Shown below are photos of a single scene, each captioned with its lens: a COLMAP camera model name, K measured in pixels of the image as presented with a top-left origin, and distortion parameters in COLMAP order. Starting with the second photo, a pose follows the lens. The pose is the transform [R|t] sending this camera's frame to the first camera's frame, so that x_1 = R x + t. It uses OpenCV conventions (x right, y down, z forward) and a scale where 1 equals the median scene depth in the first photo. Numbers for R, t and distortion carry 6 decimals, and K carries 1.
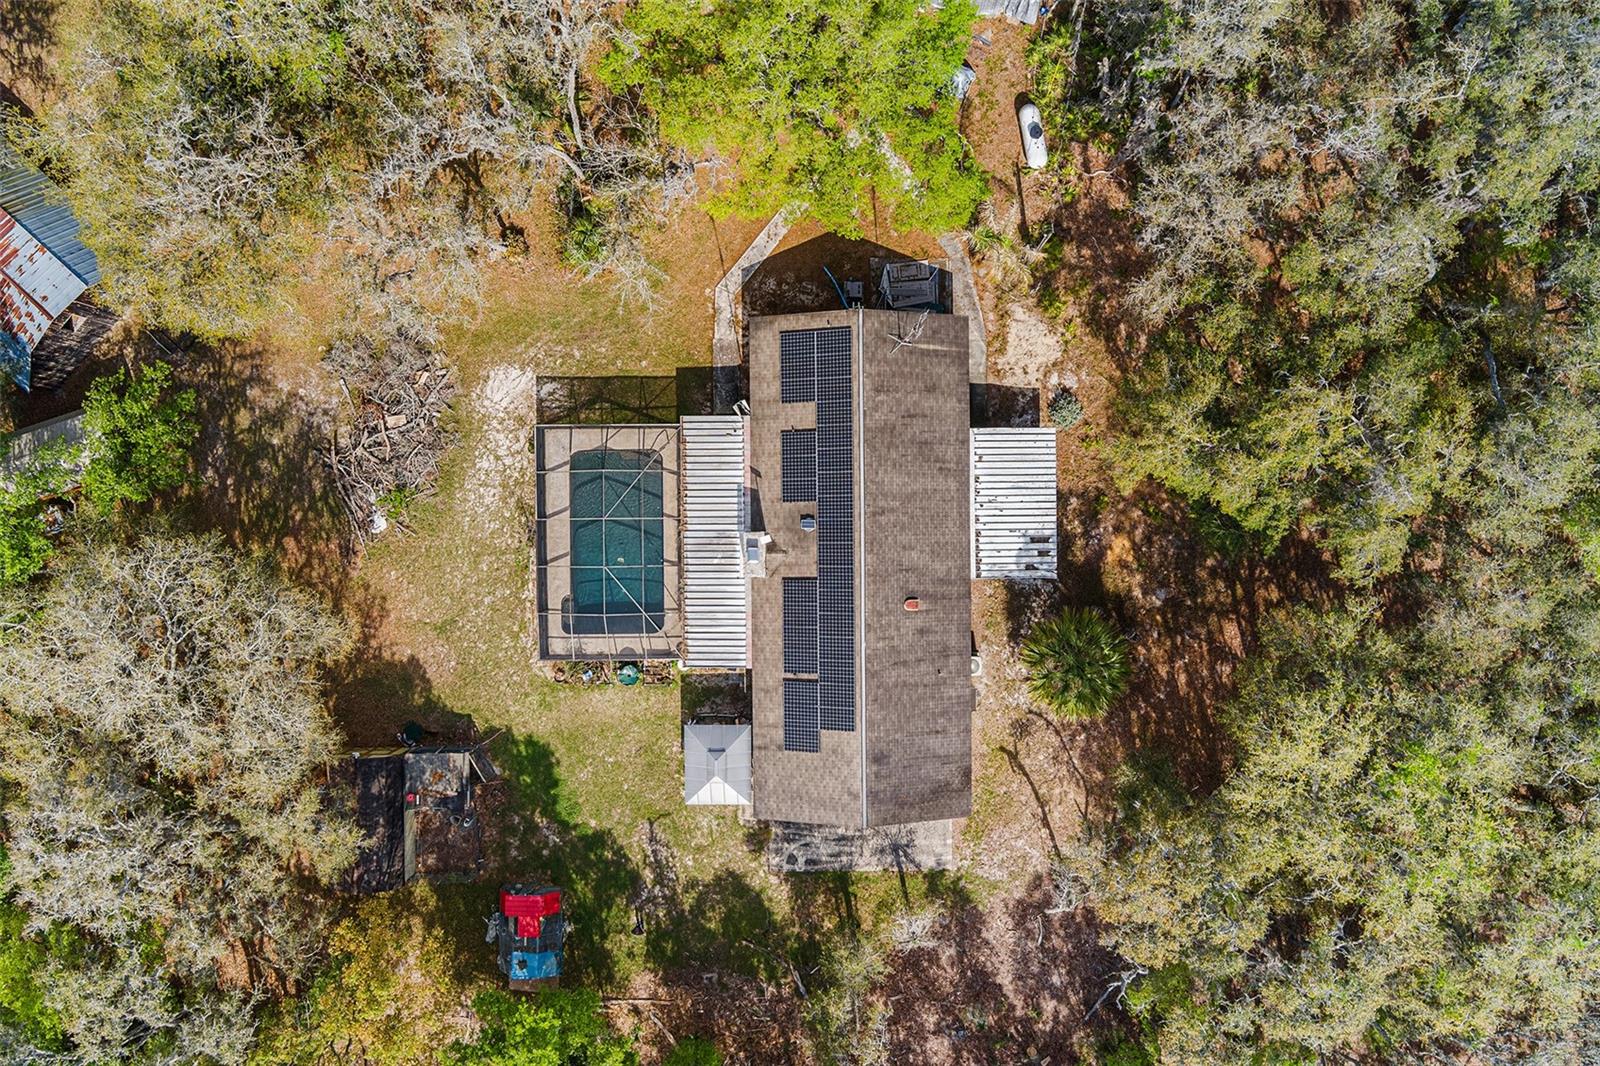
lens RADIAL K [[776.5, 0, 800.0], [0, 776.5, 533.0], [0, 0, 1]] dist [-0.002796, -0.000302]
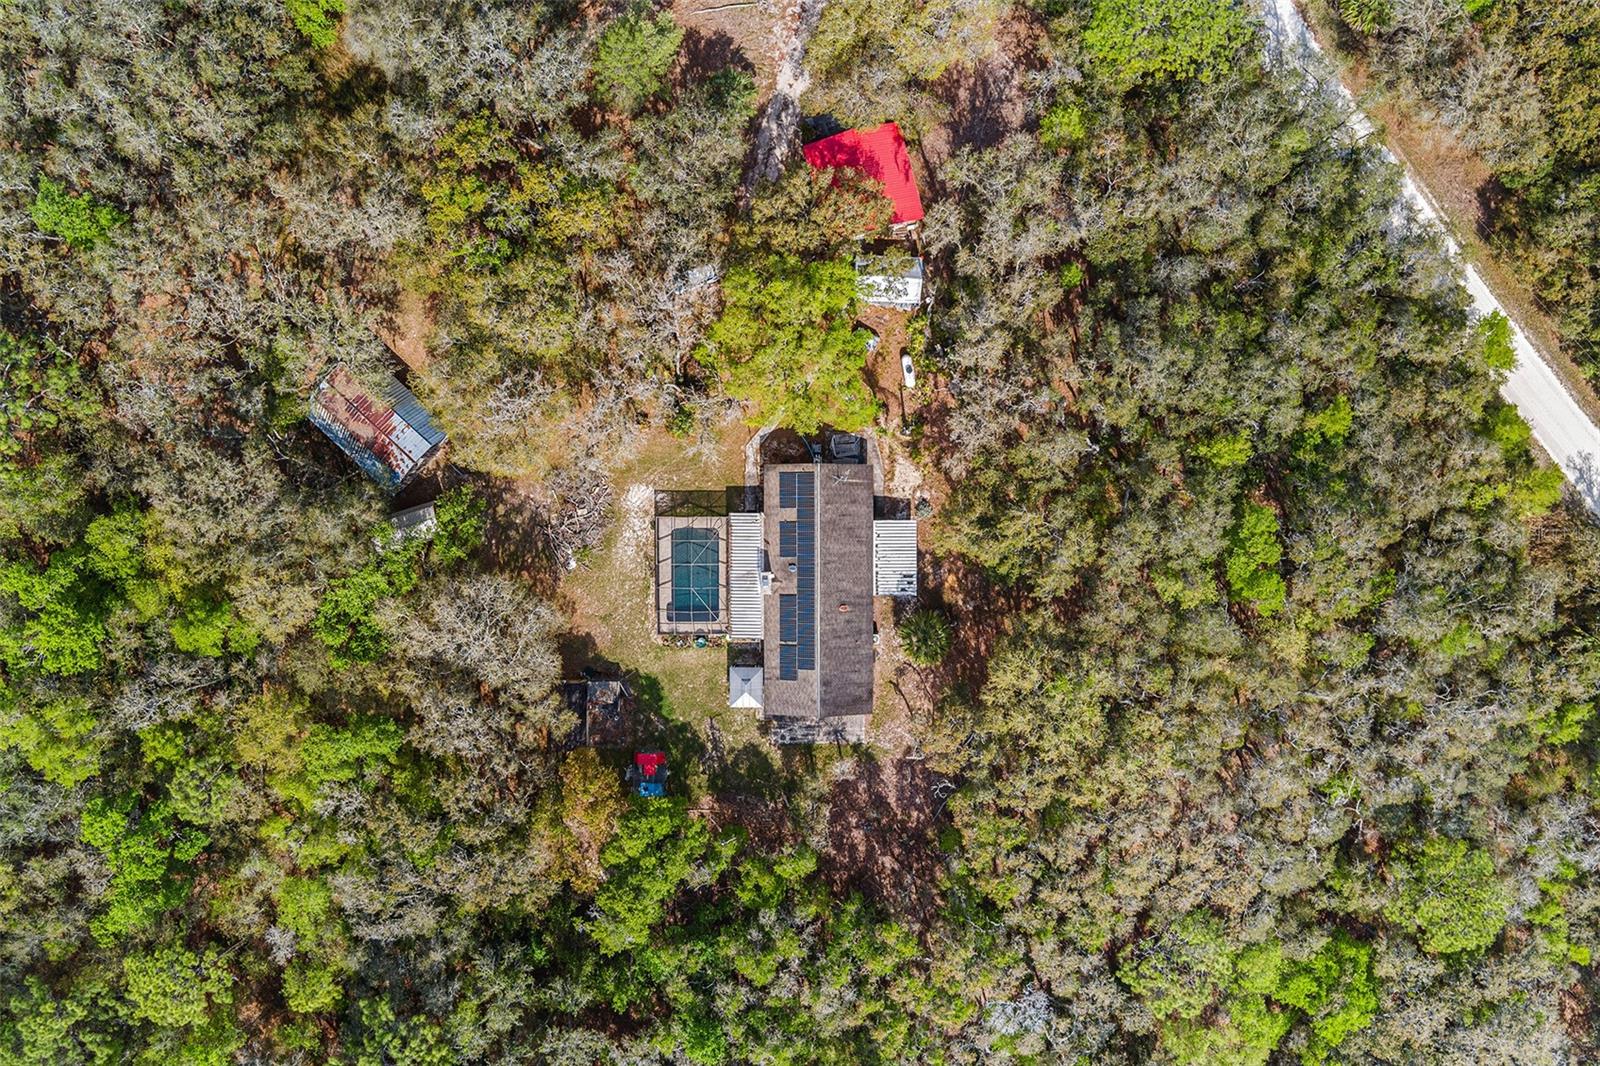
lens RADIAL K [[792.3, 0, 800.0], [0, 792.3, 533.0], [0, 0, 1]] dist [0.000996, 0.000024]
pose [[0.999927, 0.008051, 0.009043, 0.010277], [-0.008131, 0.999928, 0.008806, -0.115545], [-0.008971, -0.008879, 0.999920, -1.014947]]
